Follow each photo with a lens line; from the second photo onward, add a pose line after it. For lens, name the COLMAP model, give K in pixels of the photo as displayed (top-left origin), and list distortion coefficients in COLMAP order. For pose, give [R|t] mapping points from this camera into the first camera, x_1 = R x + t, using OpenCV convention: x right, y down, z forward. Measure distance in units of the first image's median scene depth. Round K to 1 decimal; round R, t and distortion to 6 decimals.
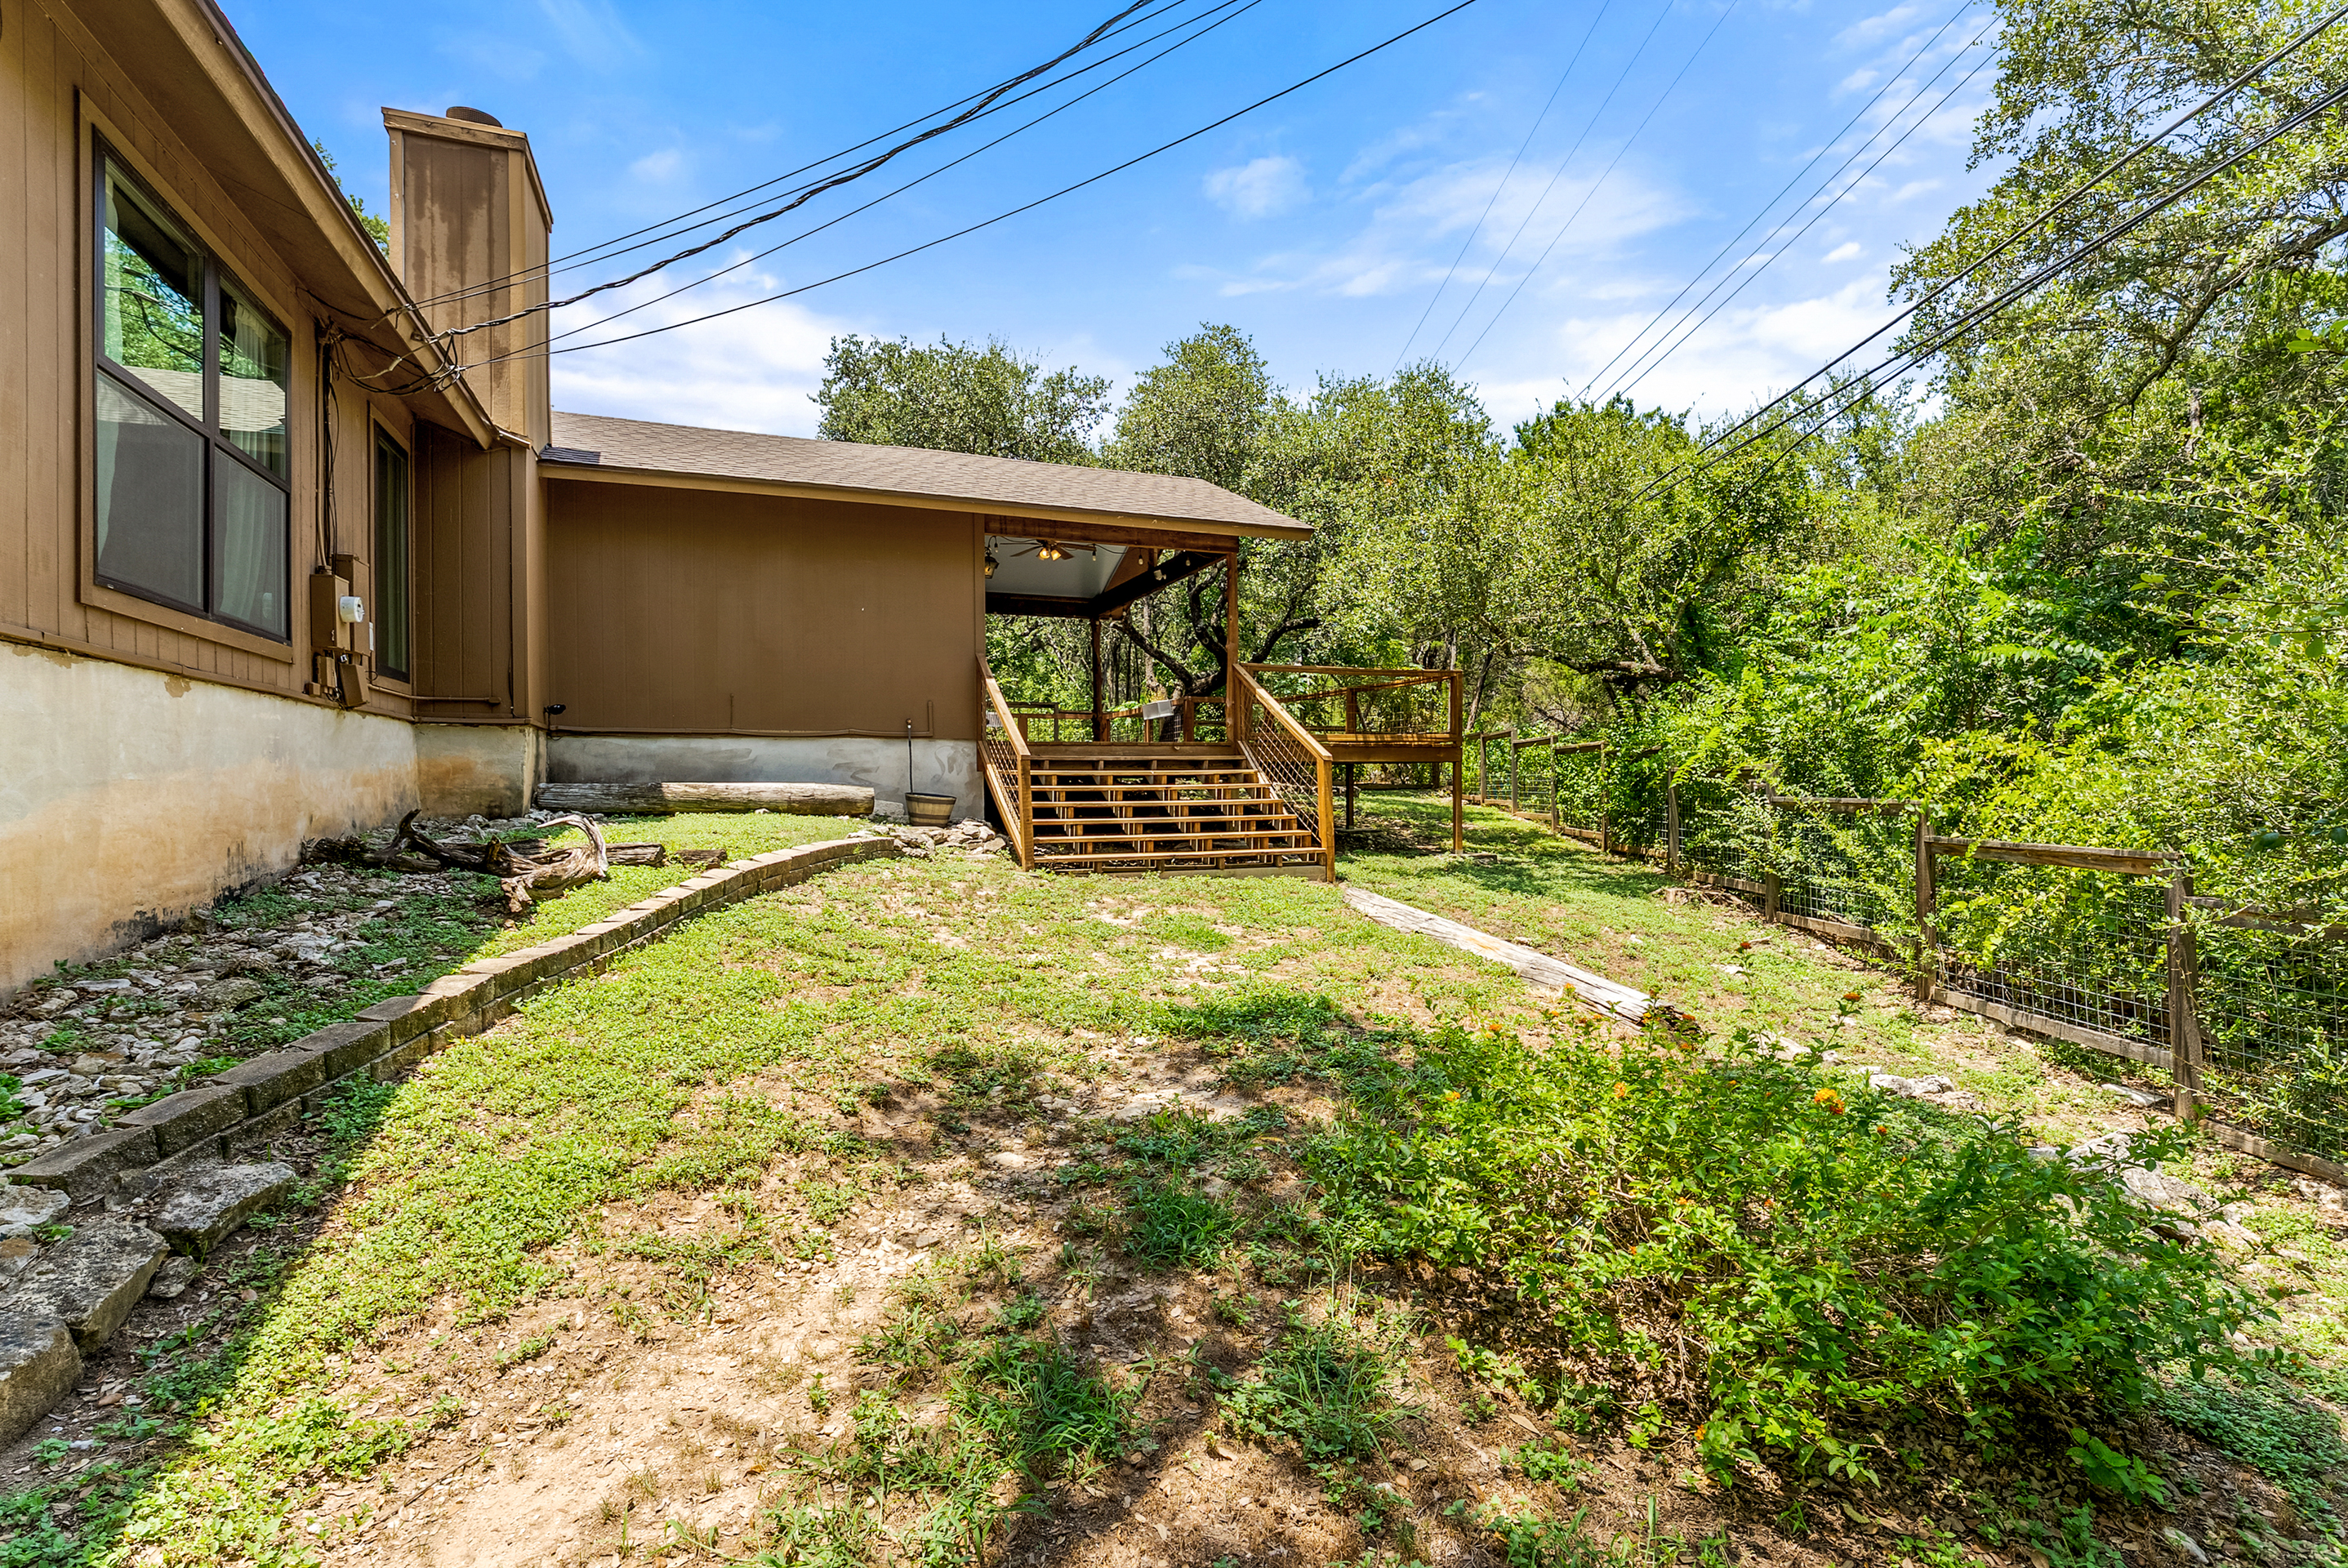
lens RADIAL K [[1161.1, 0, 1174.0], [0, 1161.1, 784.0], [0, 0, 1]] dist [-0.025460, 0.000103]
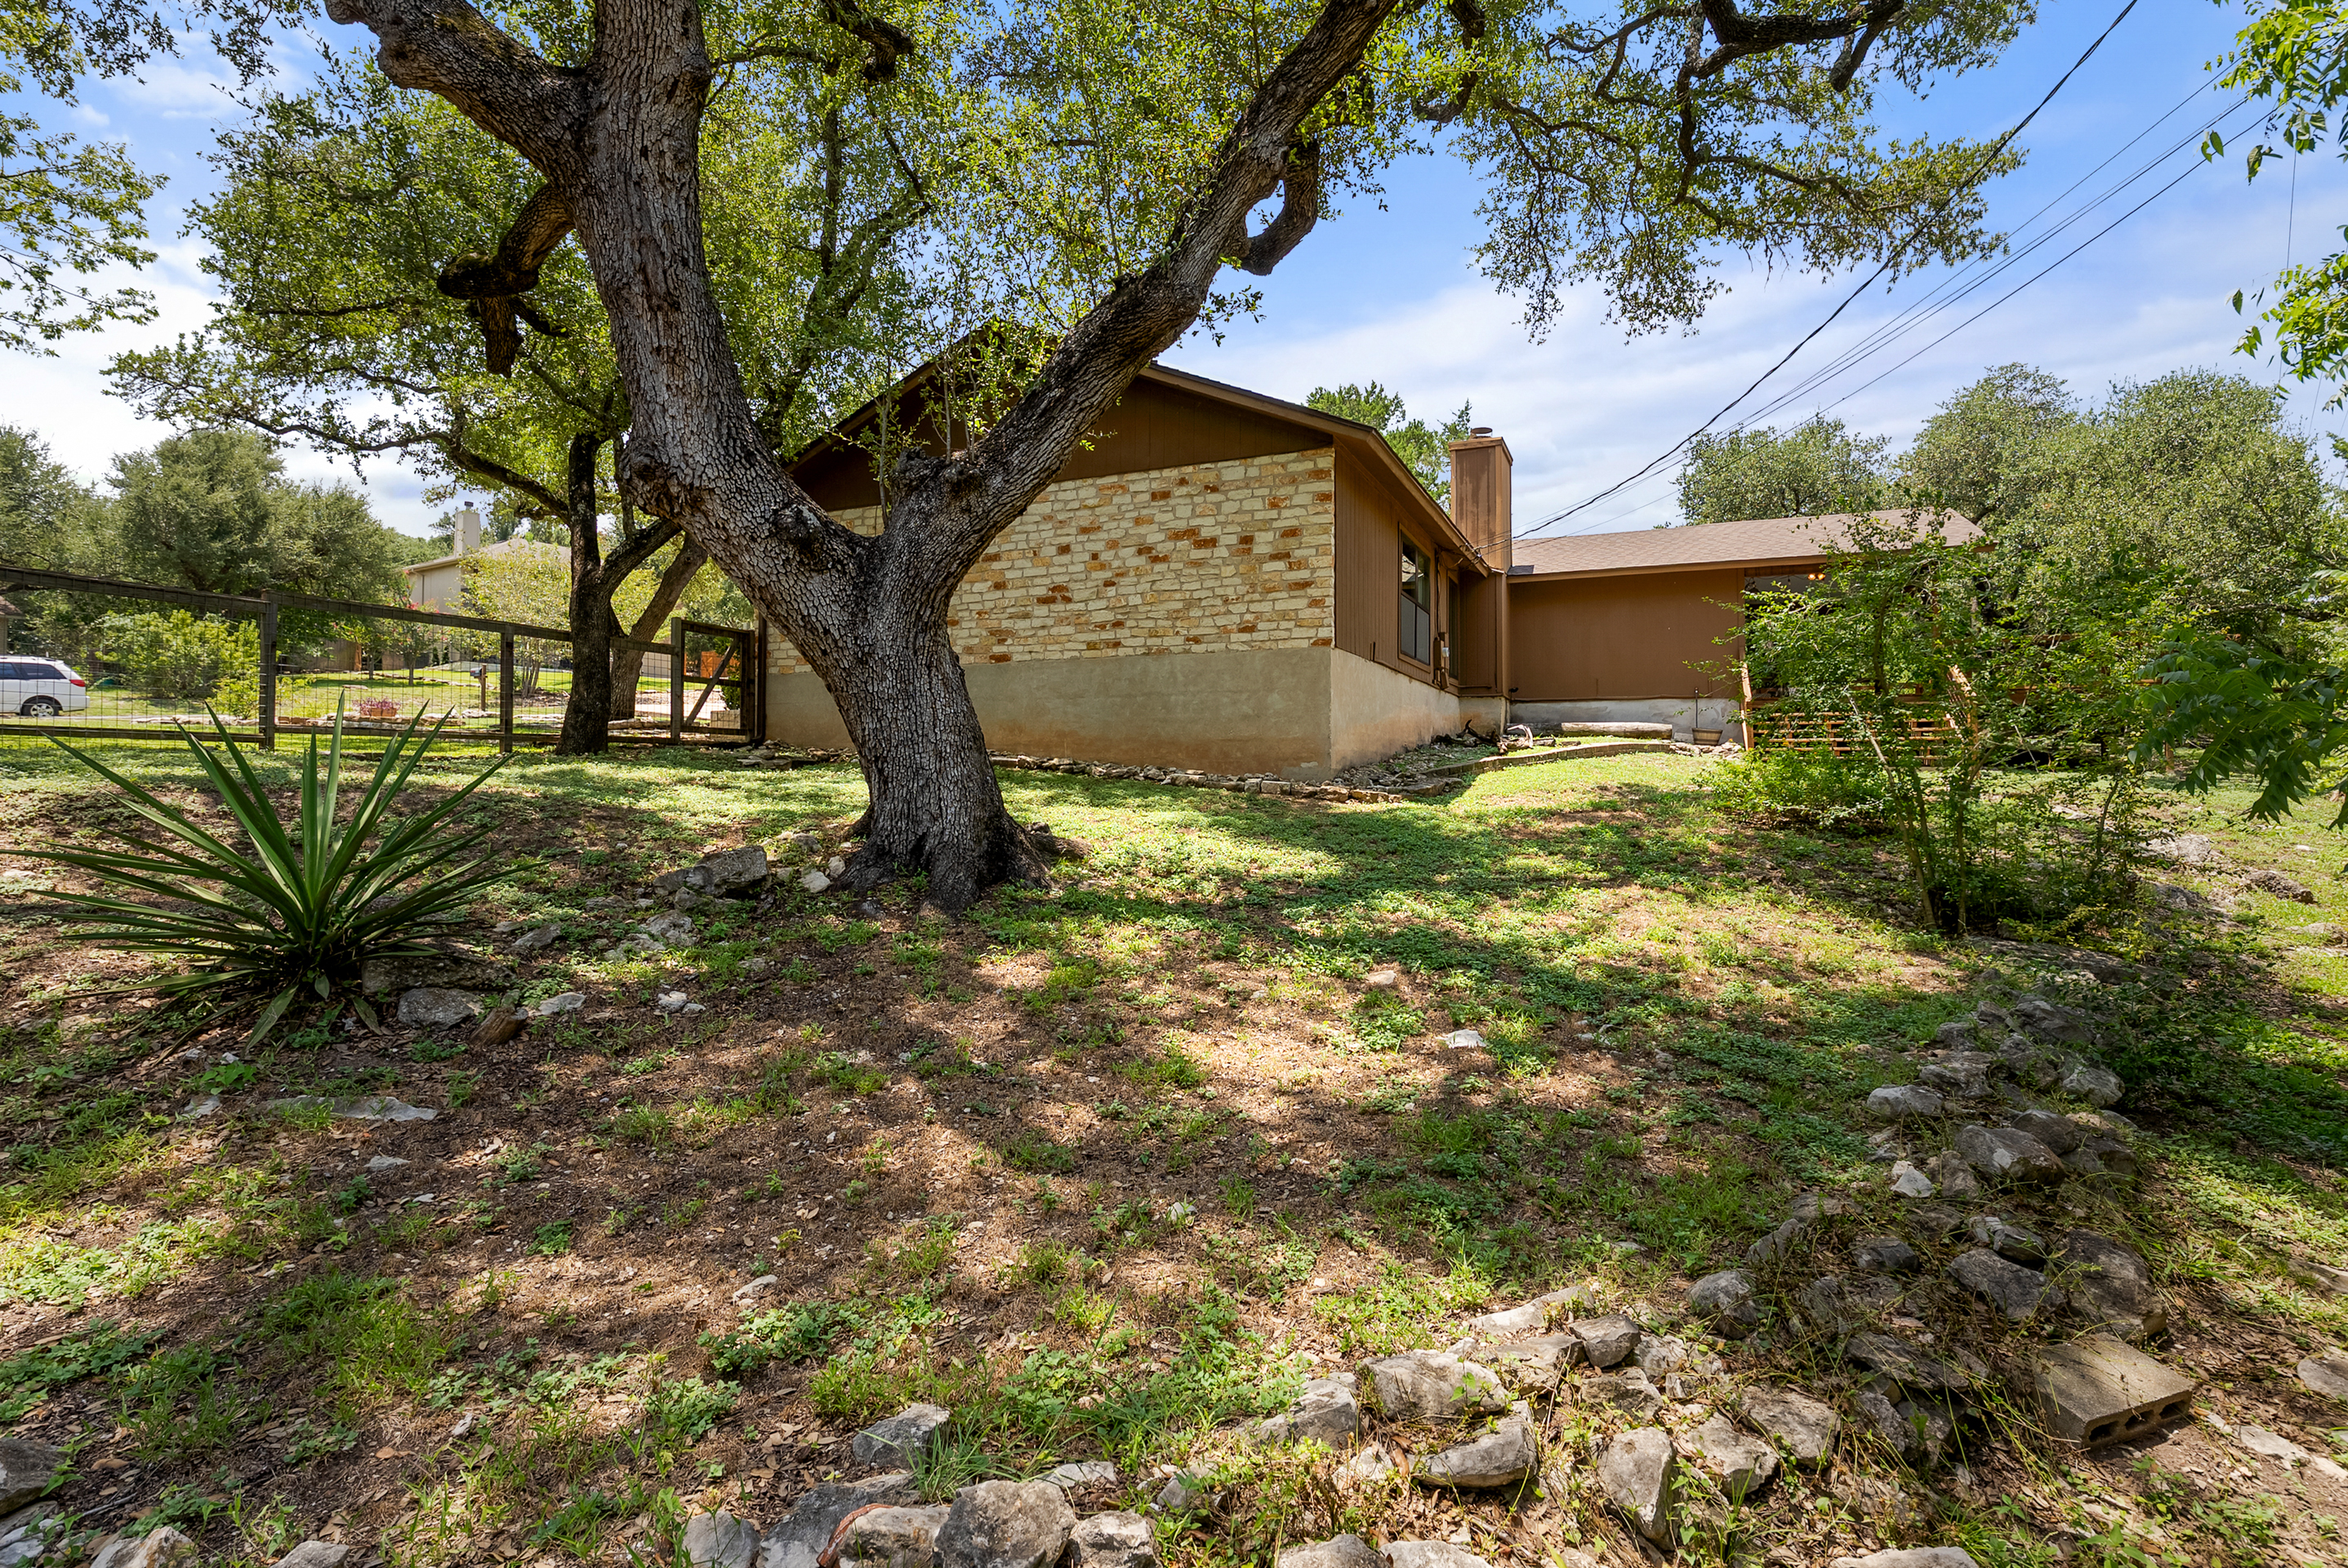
lens RADIAL K [[1052.8, 0, 1178.3], [0, 1052.8, 774.2], [0, 0, 1]] dist [-0.013407, 0.005419]
pose [[0.702027, 0.003898, -0.712139, 0.406068], [-0.006221, 0.999980, -0.000659, 0.093519], [0.712123, 0.004893, 0.702038, -0.791781]]
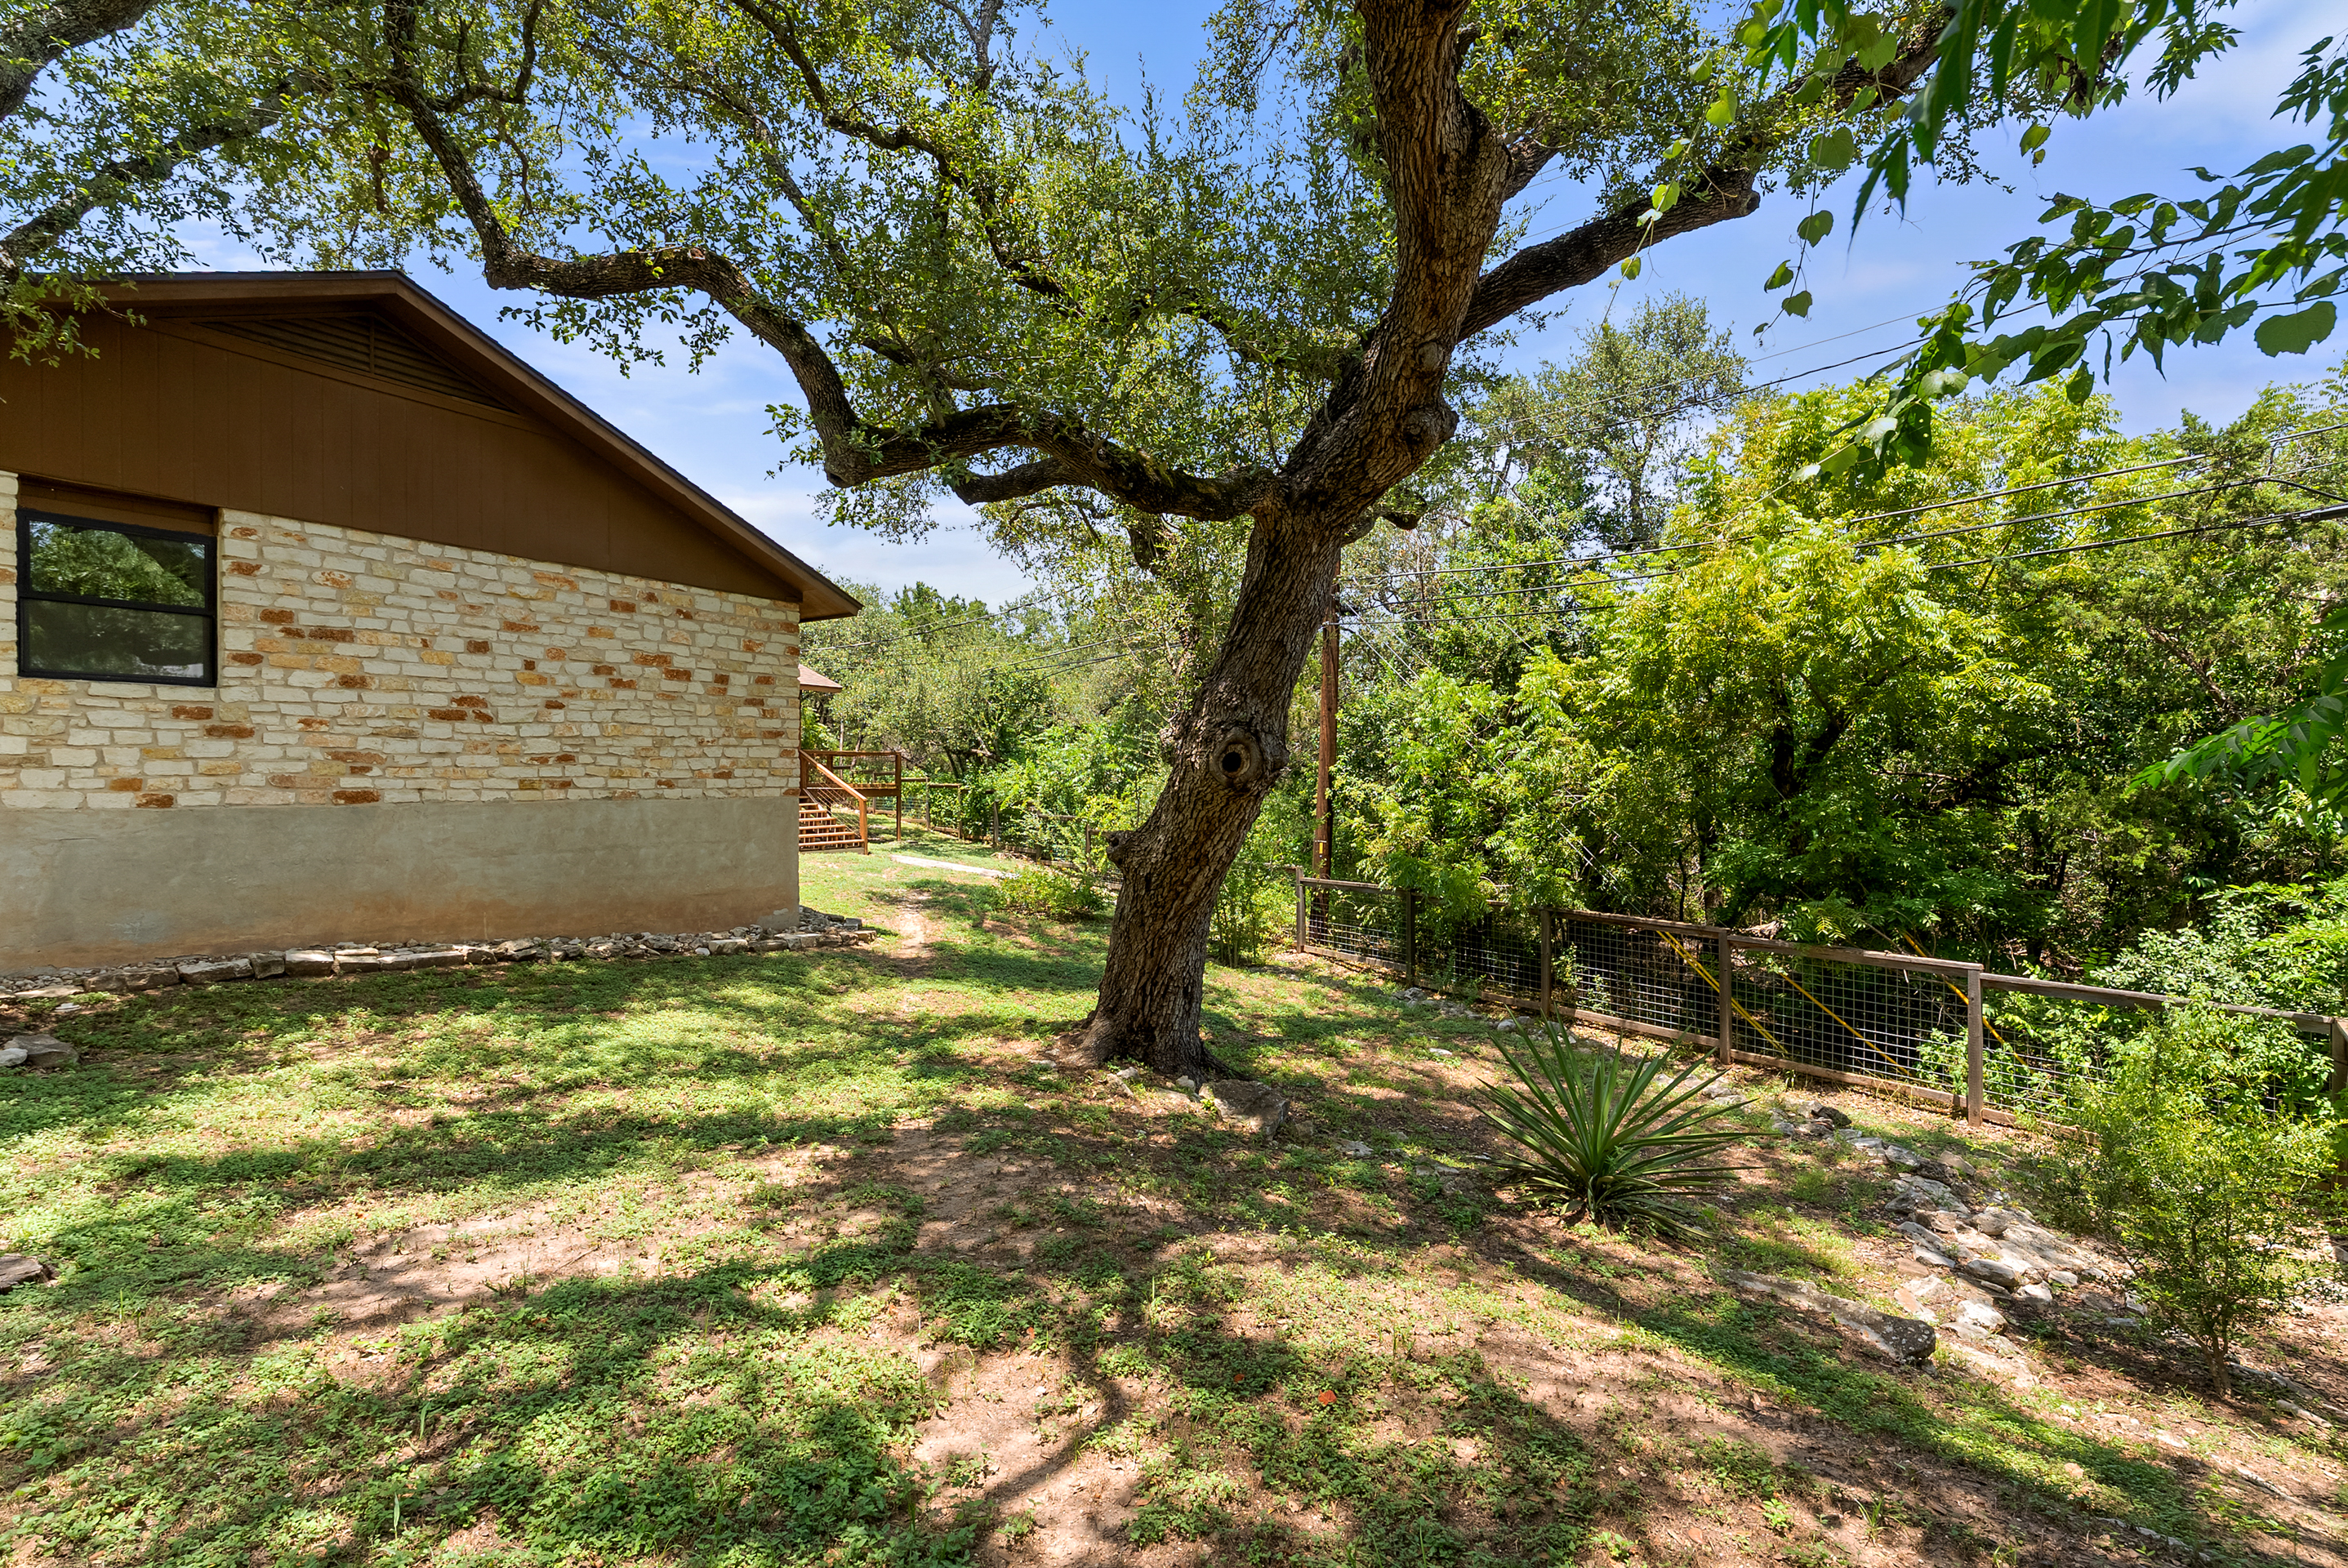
lens RADIAL K [[1071.4, 0, 1179.8], [0, 1071.4, 775.8], [0, 0, 1]] dist [-0.002533, -0.000071]
pose [[0.803925, 0.005920, 0.594702, -0.640567], [-0.002929, 0.999978, -0.005994, -0.060804], [-0.594724, 0.003077, 0.803924, -1.090463]]
